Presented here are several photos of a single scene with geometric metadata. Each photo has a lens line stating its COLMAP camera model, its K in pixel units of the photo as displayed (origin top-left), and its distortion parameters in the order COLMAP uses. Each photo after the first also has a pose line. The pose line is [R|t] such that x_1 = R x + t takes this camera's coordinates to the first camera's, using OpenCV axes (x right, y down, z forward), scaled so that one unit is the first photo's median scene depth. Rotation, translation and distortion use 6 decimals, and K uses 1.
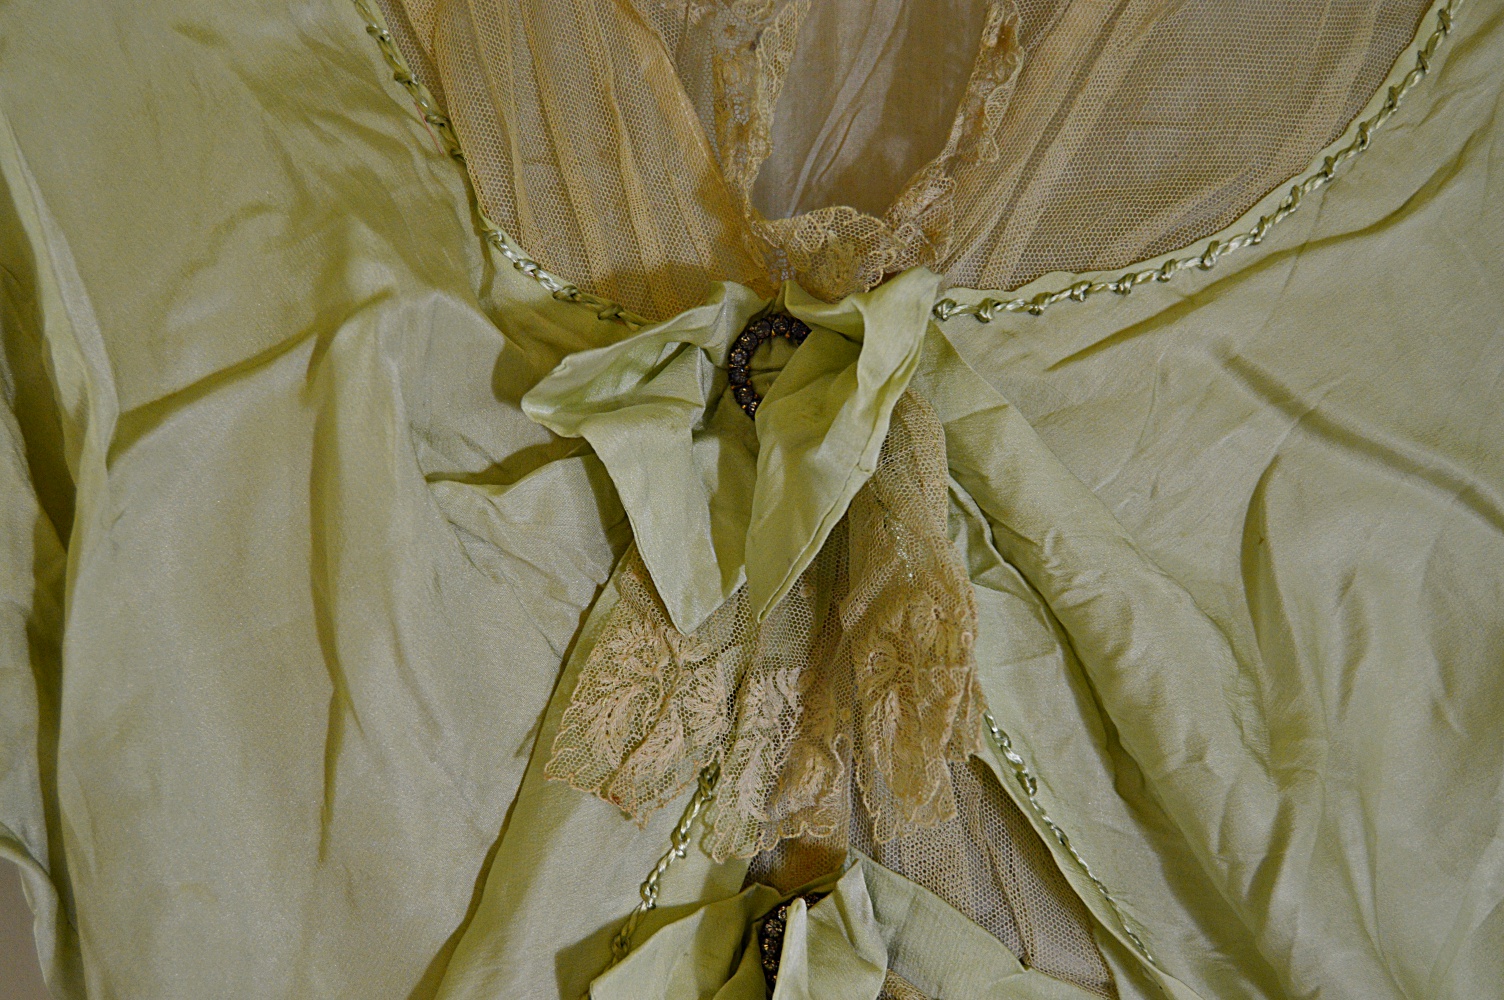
lens RADIAL K [[2349.6, 0, 764.4], [0, 2349.6, 495.4], [0, 0, 1]] dist [0.007076, 0.000000]
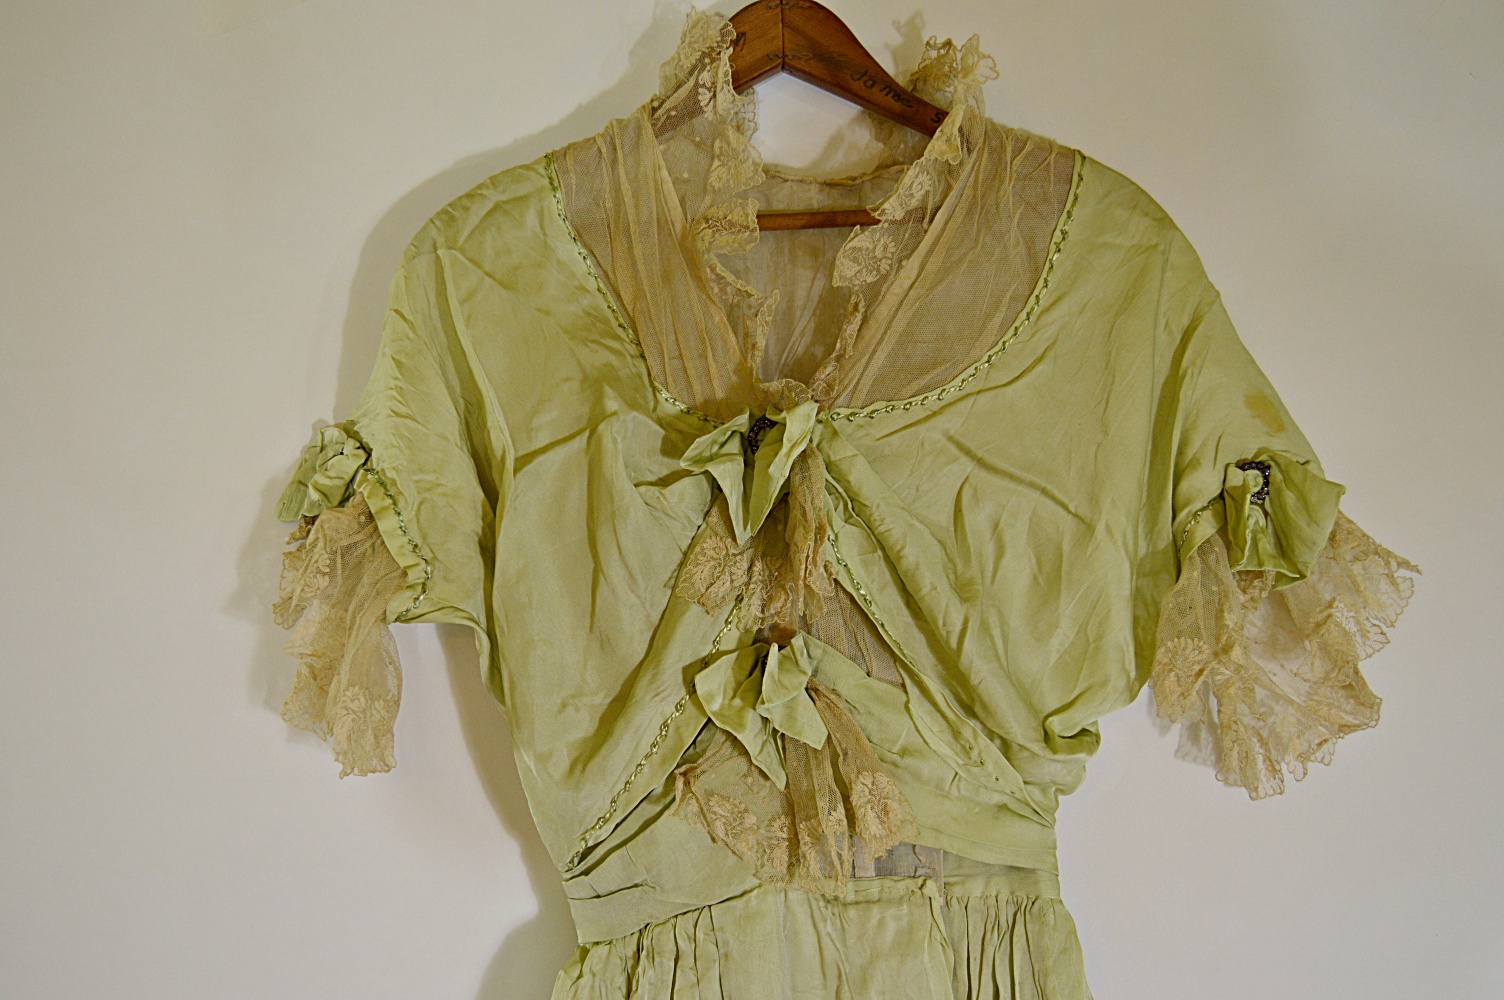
lens RADIAL K [[1585.9, 0, 743.7], [0, 1585.9, 493.2], [0, 0, 1]] dist [-0.017787, 0.000000]
pose [[0.998836, 0.001246, -0.048214, 0.060606], [-0.001129, 0.999996, 0.002439, -0.000619], [0.048217, -0.002382, 0.998834, -0.704239]]
